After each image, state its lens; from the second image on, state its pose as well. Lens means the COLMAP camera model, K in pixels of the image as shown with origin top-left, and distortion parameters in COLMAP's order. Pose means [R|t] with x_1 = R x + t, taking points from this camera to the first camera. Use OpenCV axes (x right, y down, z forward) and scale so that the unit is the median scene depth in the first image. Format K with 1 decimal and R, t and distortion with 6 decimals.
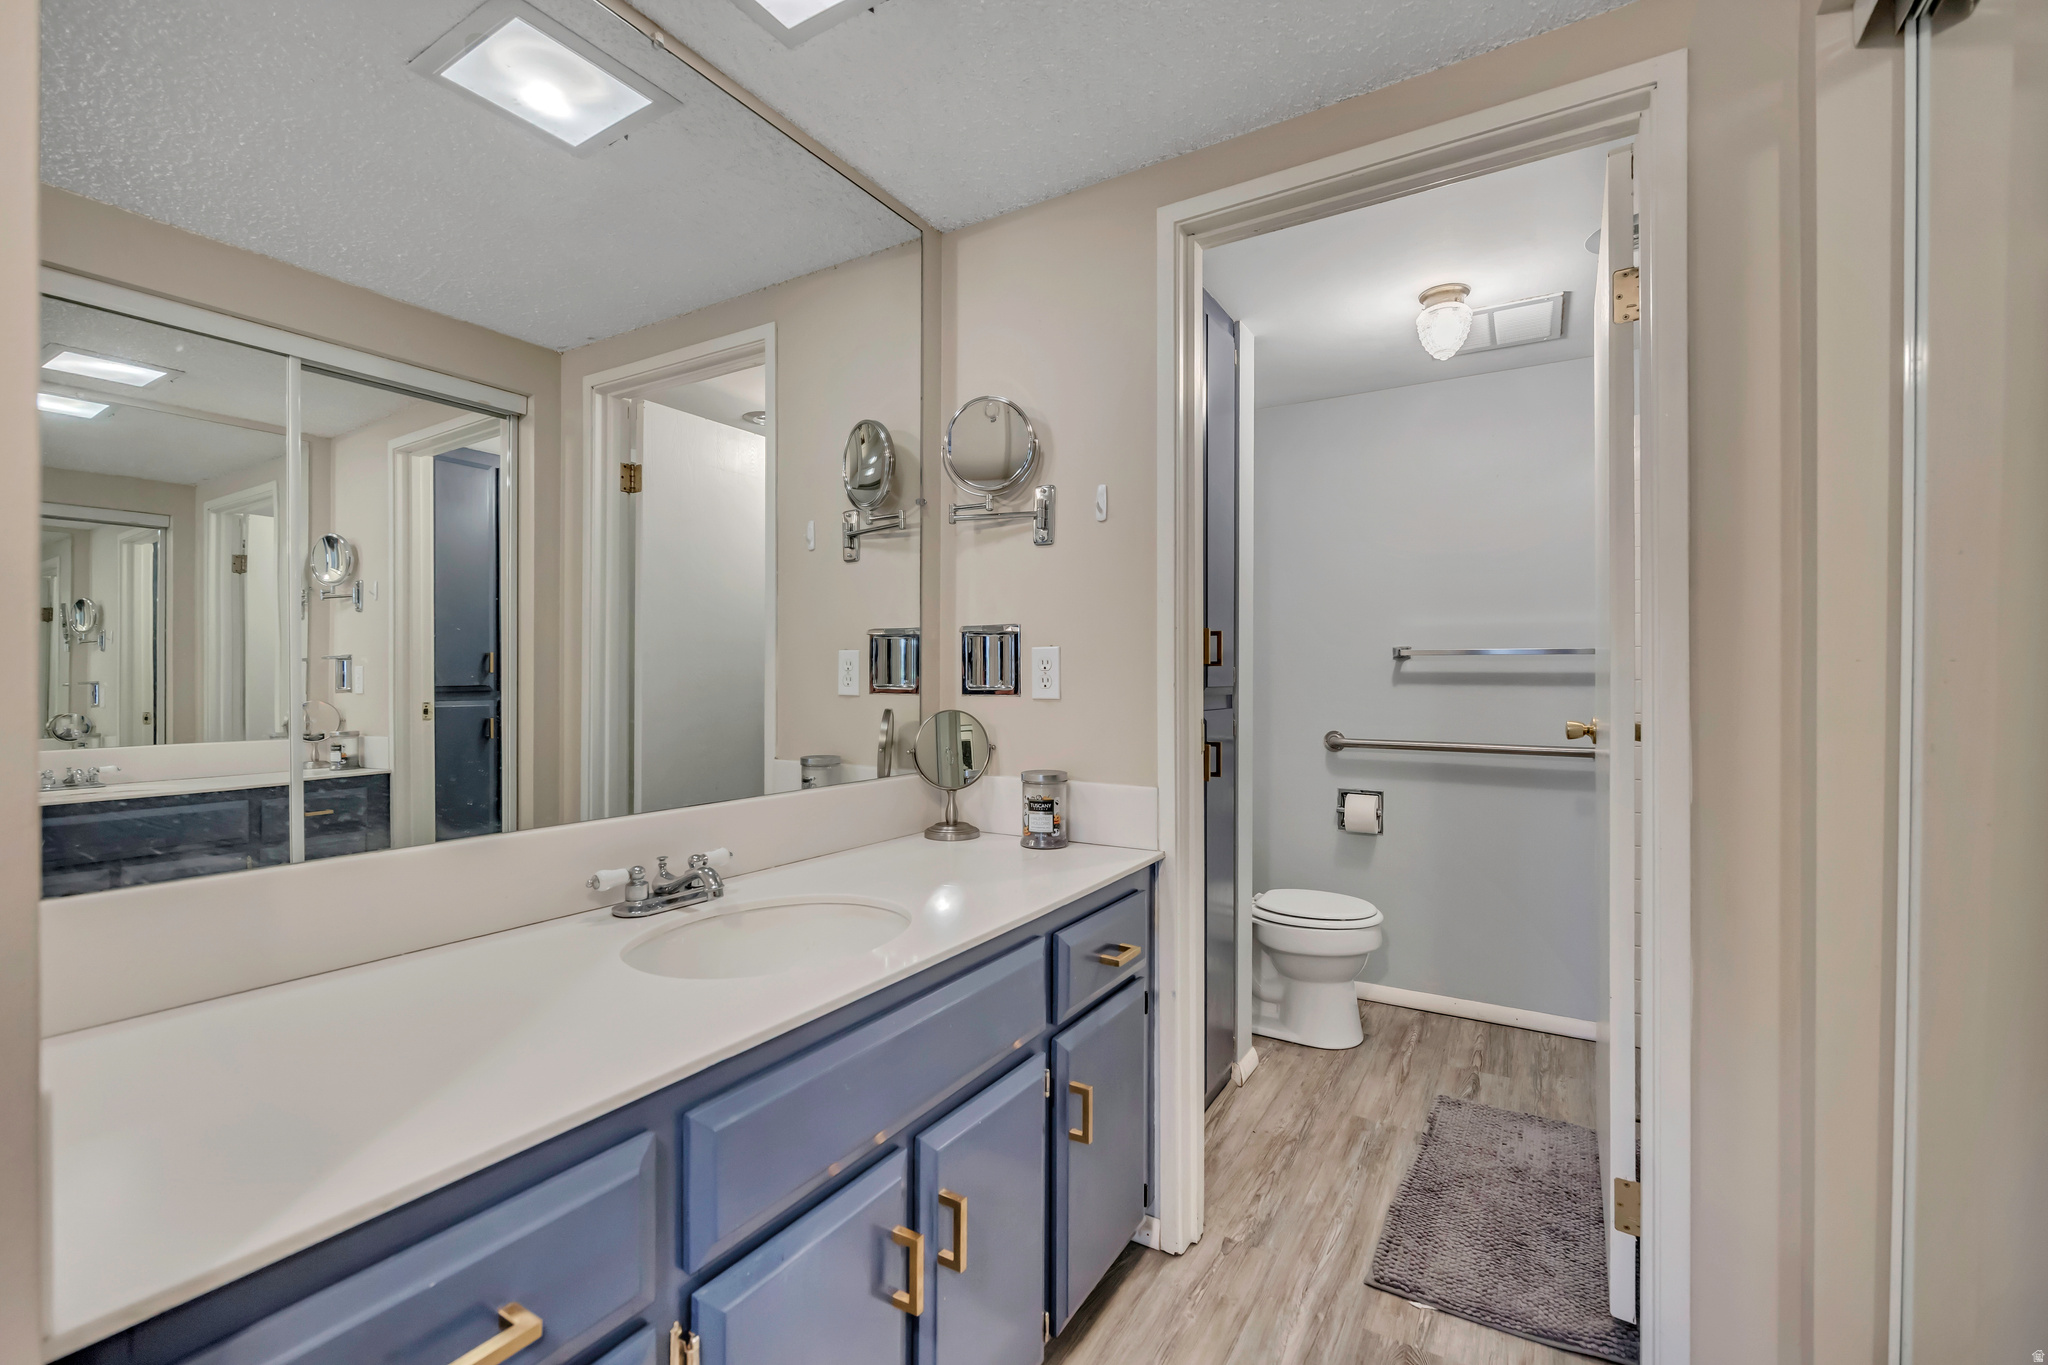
lens RADIAL K [[872.0, 0, 1019.5], [0, 872.0, 711.1], [0, 0, 1]] dist [-0.002748, 0.000524]
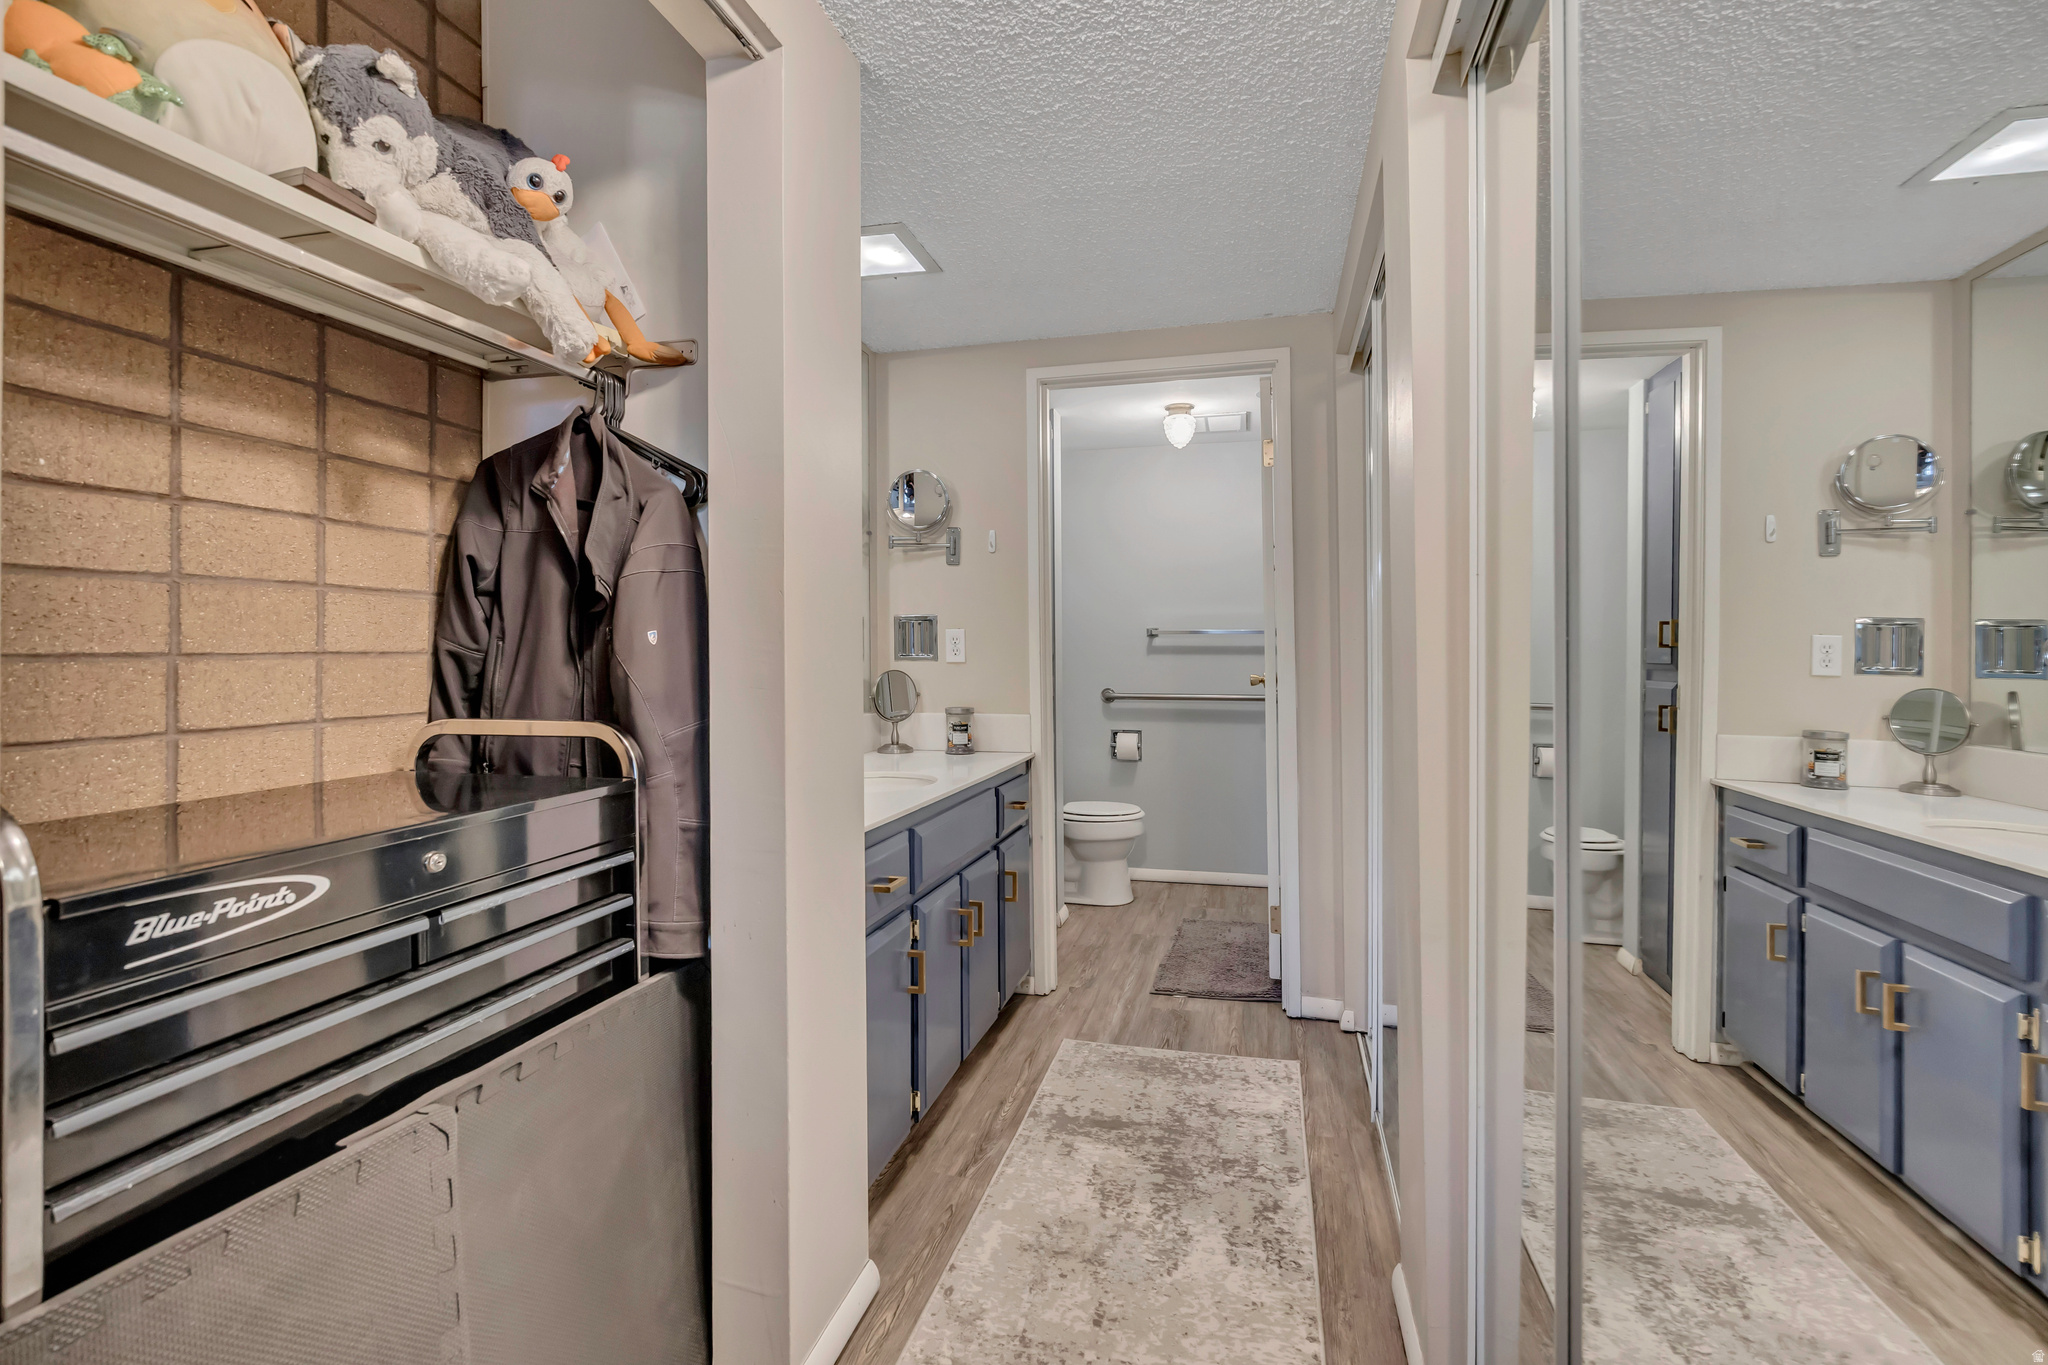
lens RADIAL K [[872.0, 0, 1027.8], [0, 872.0, 668.4], [0, 0, 1]] dist [-0.002748, 0.000524]
pose [[0.957951, -0.005750, 0.286873, -0.289711], [0.010819, 0.999812, -0.016087, 0.023174], [-0.286727, 0.018514, 0.957833, -0.533860]]
